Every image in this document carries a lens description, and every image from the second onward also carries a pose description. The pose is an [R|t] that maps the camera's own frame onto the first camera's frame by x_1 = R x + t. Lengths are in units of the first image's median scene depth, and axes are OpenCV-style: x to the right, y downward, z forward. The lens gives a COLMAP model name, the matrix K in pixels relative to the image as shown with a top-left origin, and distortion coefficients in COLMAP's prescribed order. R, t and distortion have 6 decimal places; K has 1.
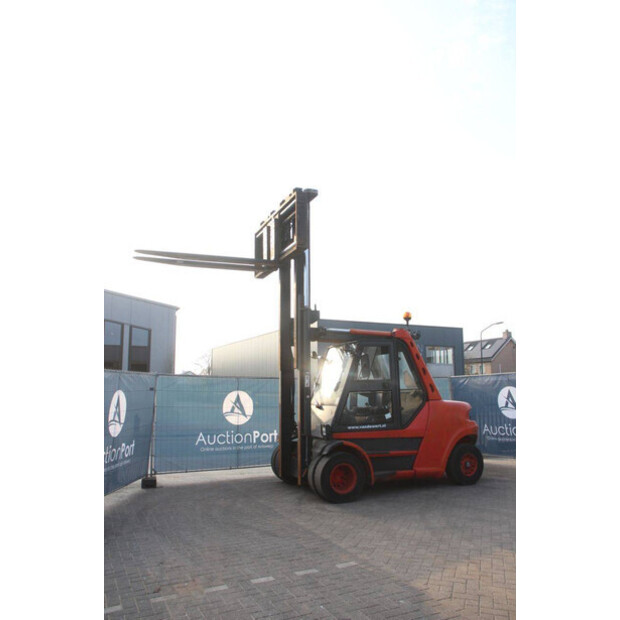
lens RADIAL K [[512.6, 0, 310.1], [0, 512.6, 293.7], [0, 0, 1]] dist [-0.116903, 0.062800]
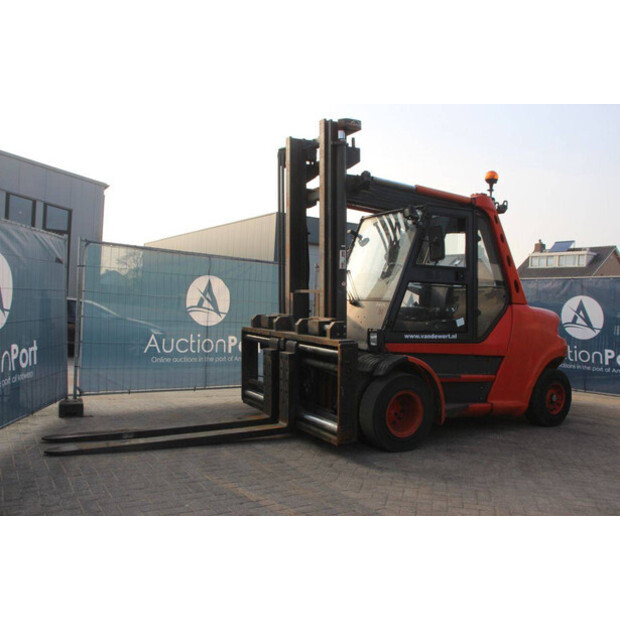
lens RADIAL K [[557.4, 0, 309.0], [0, 557.4, 309.1], [0, 0, 1]] dist [-0.127625, 0.088066]
pose [[0.991958, 0.054349, 0.114307, -0.105960], [-0.075850, 0.978240, 0.193114, 0.096648], [-0.101325, -0.200231, 0.974495, 0.314547]]
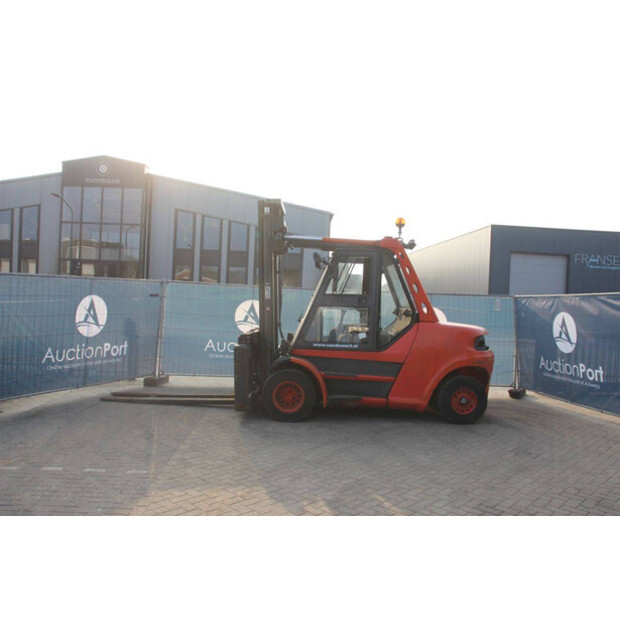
lens RADIAL K [[557.4, 0, 311.6], [0, 557.4, 294.9], [0, 0, 1]] dist [-0.127625, 0.088066]
pose [[0.913858, 0.040972, -0.403962, 0.439819], [0.030465, 0.985172, 0.168842, 0.007753], [0.404890, -0.166604, 0.899059, 0.111195]]
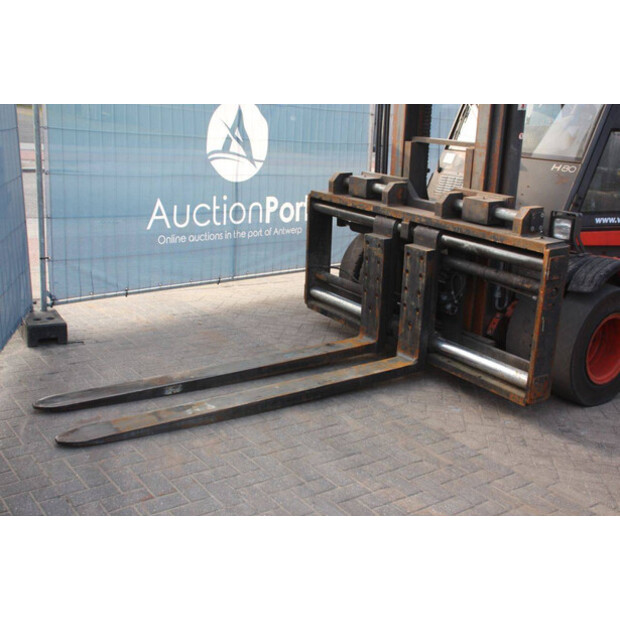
lens RADIAL K [[723.6, 0, 310.5], [0, 723.6, 307.6], [0, 0, 1]] dist [-0.006108, 0.000000]
pose [[0.975945, 0.022454, 0.216860, -0.235978], [-0.116413, 0.894685, 0.431262, 0.096841], [-0.184338, -0.446133, 0.875777, 0.469436]]
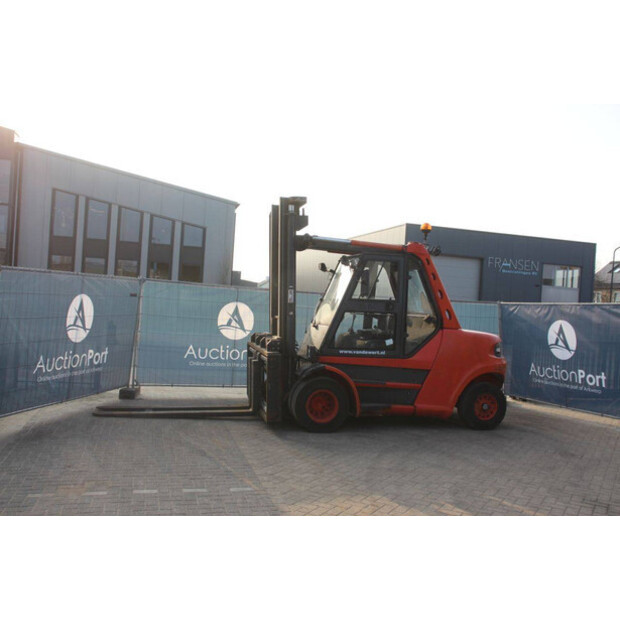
lens RADIAL K [[626.4, 0, 314.3], [0, 626.4, 300.4], [0, 0, 1]] dist [-0.087559, 0.000000]
pose [[0.981544, 0.063076, -0.180536, 0.211617], [-0.030165, 0.983288, 0.179538, -0.012254], [0.188844, -0.170778, 0.967043, -0.026506]]
